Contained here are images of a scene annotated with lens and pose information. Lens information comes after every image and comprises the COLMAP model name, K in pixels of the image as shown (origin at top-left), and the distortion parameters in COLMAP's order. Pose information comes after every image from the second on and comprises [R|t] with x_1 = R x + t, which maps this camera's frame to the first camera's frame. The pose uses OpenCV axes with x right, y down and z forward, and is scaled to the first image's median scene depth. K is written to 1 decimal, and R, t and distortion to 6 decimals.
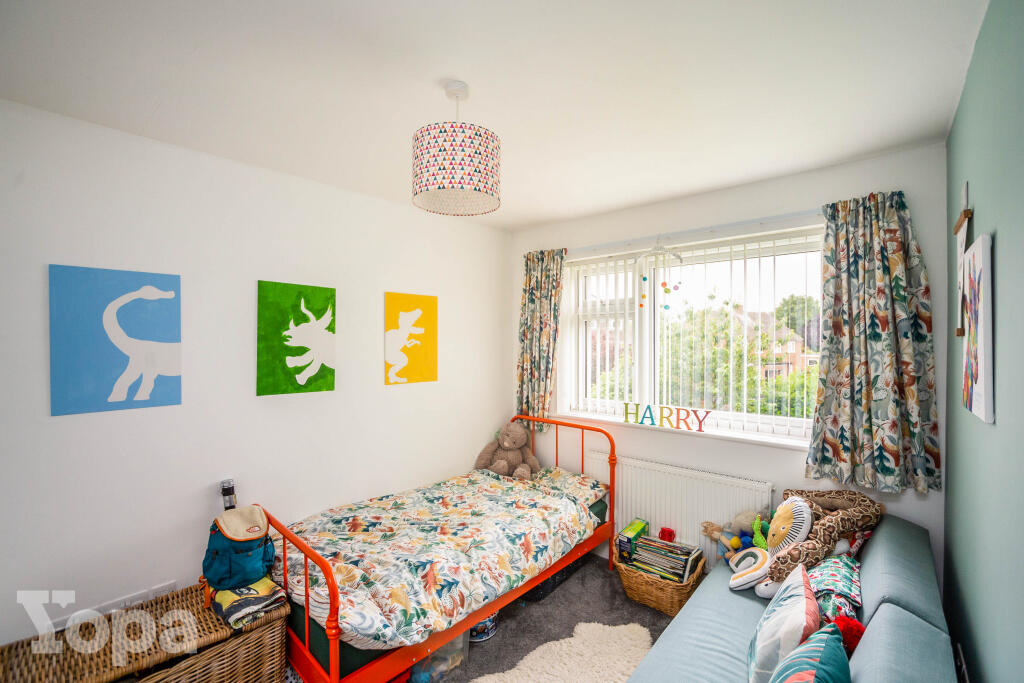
lens RADIAL K [[437.6, 0, 510.6], [0, 437.6, 344.5], [0, 0, 1]] dist [-0.027391, 0.000269]
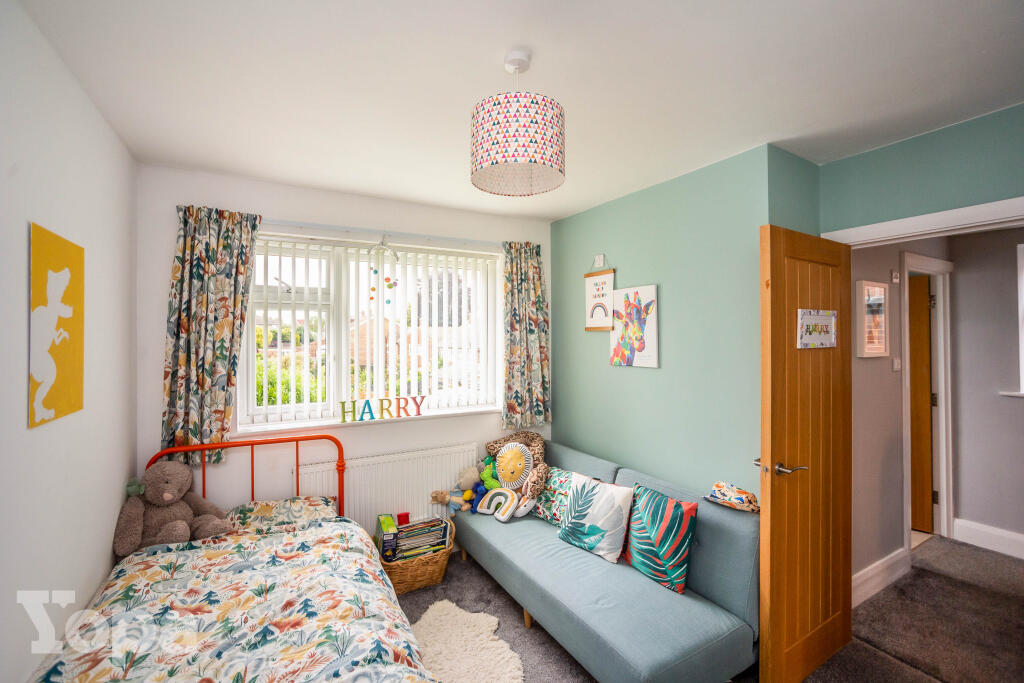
lens RADIAL K [[444.2, 0, 509.3], [0, 444.2, 334.9], [0, 0, 1]] dist [-0.032532, 0.011813]
pose [[0.329759, 0.005604, 0.944048, -0.549402], [0.015514, 0.999815, -0.011354, 0.009391], [-0.943938, 0.018390, 0.329611, 0.388284]]
